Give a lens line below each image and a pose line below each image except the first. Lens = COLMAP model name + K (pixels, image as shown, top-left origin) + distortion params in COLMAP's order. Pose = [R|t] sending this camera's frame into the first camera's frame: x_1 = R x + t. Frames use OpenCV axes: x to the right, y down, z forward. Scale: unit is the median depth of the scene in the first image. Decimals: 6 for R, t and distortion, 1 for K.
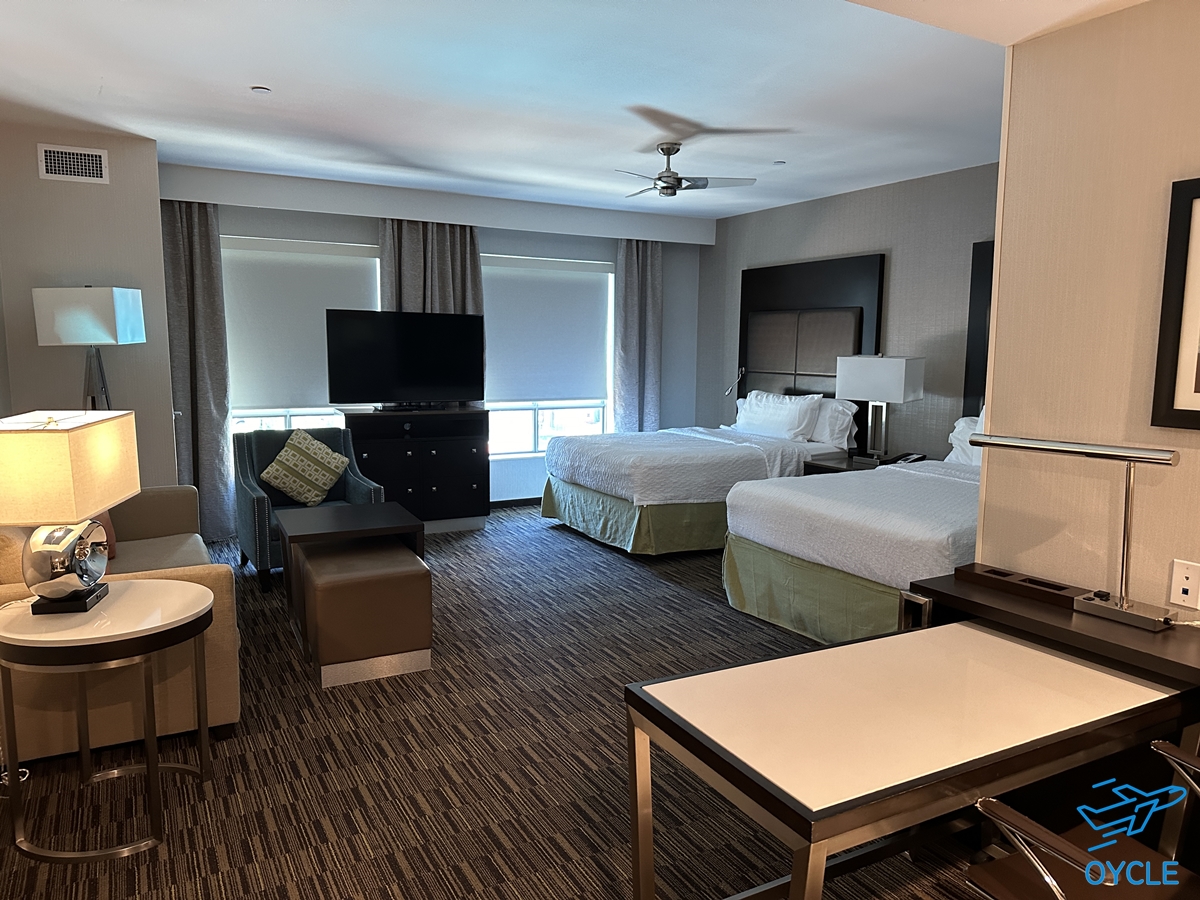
lens RADIAL K [[856.2, 0, 600.0], [0, 856.2, 450.0], [0, 0, 1]] dist [0.146535, -0.000168]
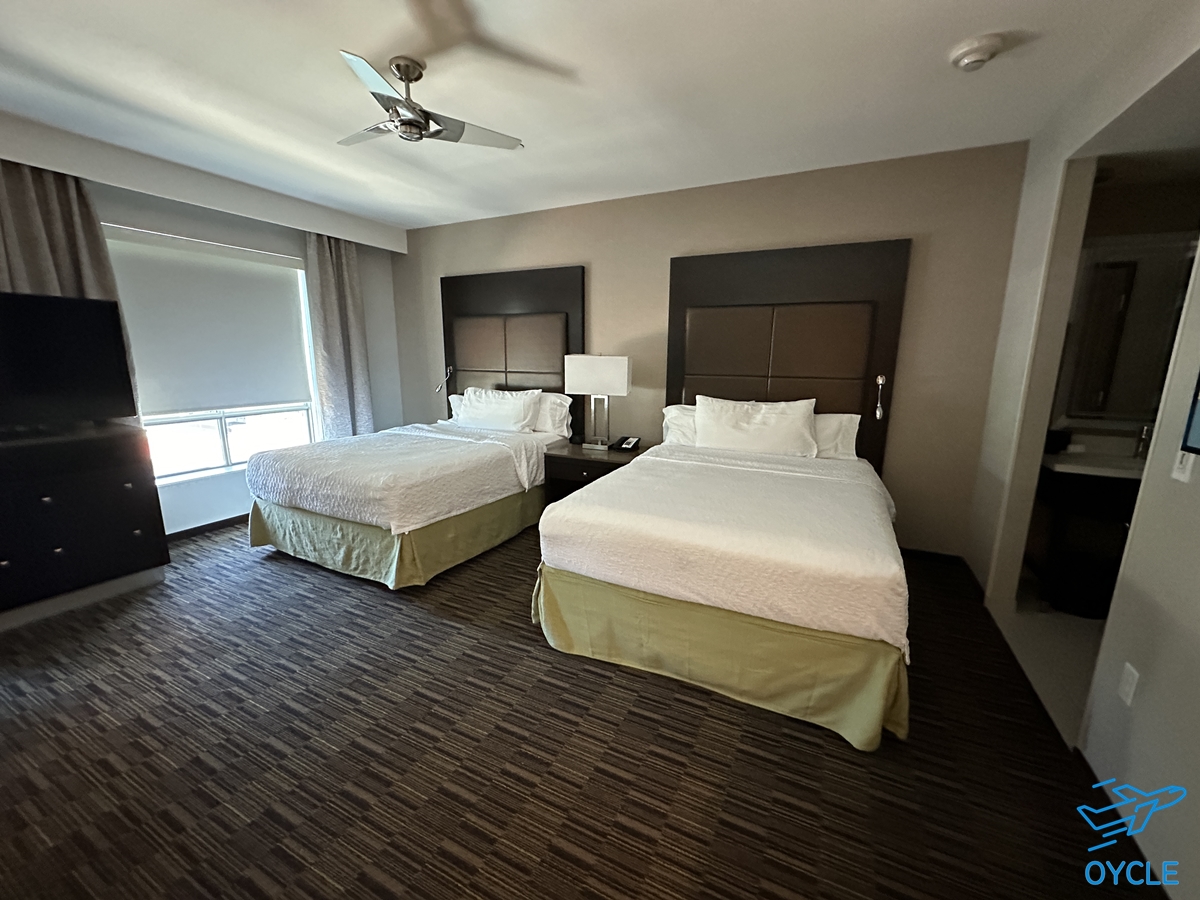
lens RADIAL K [[477.6, 0, 600.0], [0, 477.6, 450.0], [0, 0, 1]] dist [-0.002827, -0.000157]
pose [[0.821608, -0.114708, 0.558393, -0.039428], [0.070797, 0.992494, 0.099715, -0.043659], [-0.565640, -0.042394, 0.823562, 0.450017]]
